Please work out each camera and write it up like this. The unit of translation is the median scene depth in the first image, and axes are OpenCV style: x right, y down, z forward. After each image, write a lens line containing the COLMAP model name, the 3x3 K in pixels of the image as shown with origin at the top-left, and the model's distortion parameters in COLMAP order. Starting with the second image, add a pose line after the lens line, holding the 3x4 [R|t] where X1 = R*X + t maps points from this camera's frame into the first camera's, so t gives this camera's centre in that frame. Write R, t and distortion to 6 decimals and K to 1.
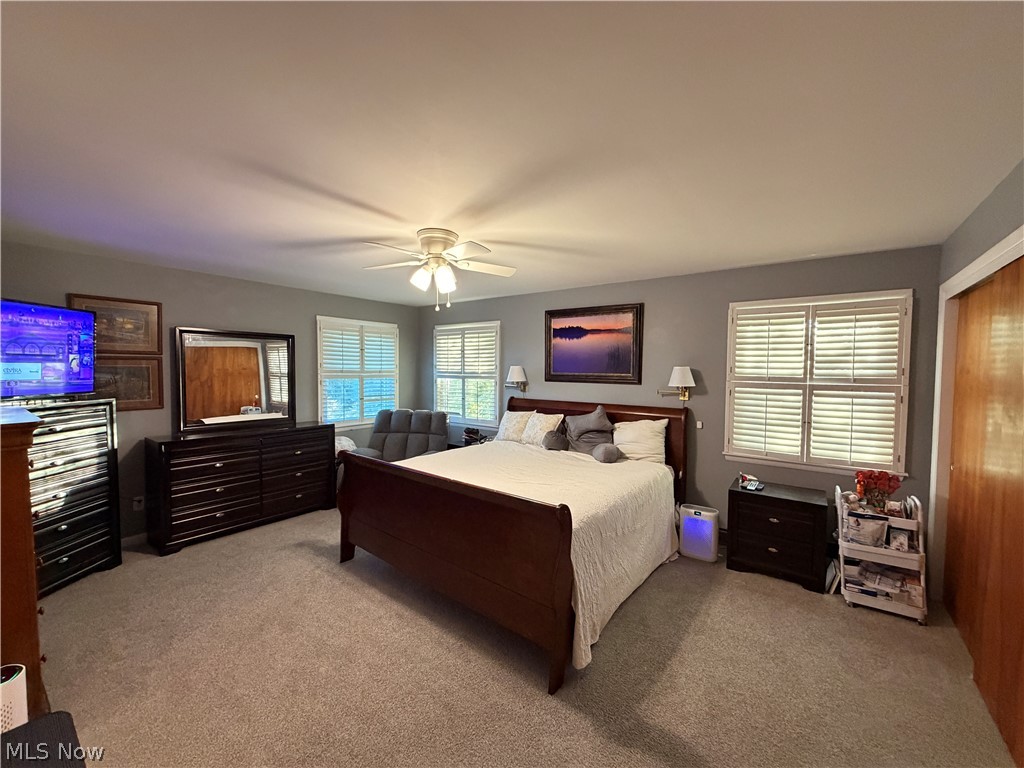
lens RADIAL K [[408.0, 0, 512.7], [0, 408.0, 384.7], [0, 0, 1]] dist [0.003529, 0.000141]
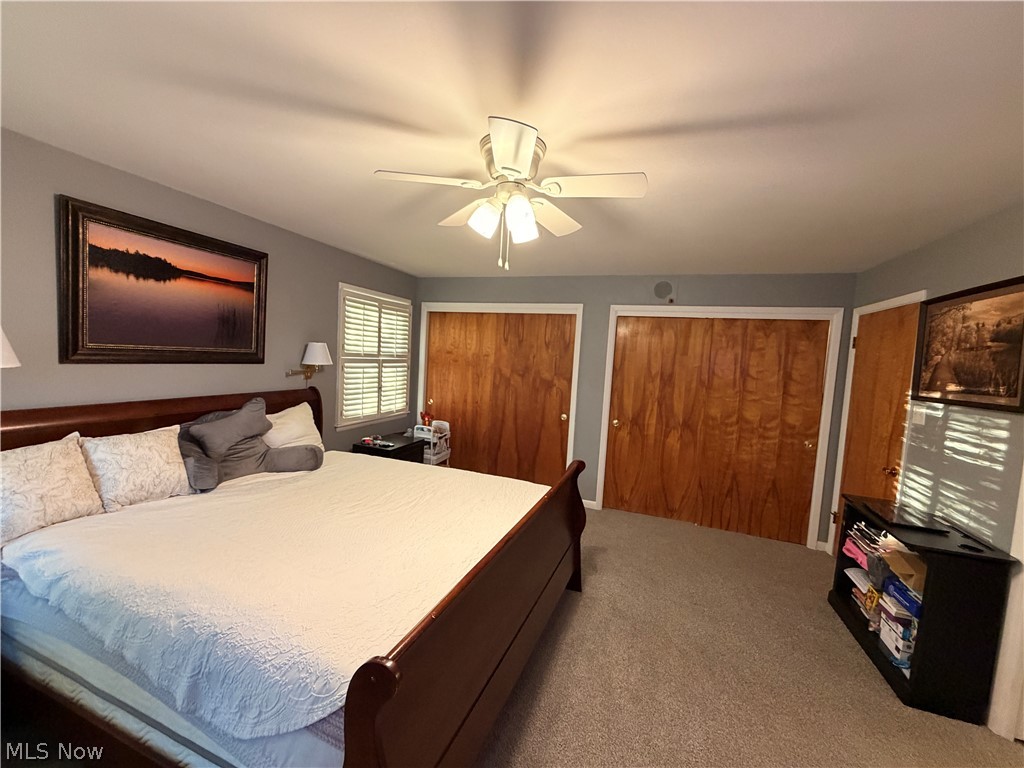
lens RADIAL K [[408.0, 0, 513.0], [0, 408.0, 378.8], [0, 0, 1]] dist [0.003529, 0.000141]
pose [[-0.281433, -0.072784, 0.956816, -0.633284], [-0.004247, 0.997204, 0.074607, -0.035857], [-0.959571, 0.016934, -0.280956, 0.910835]]
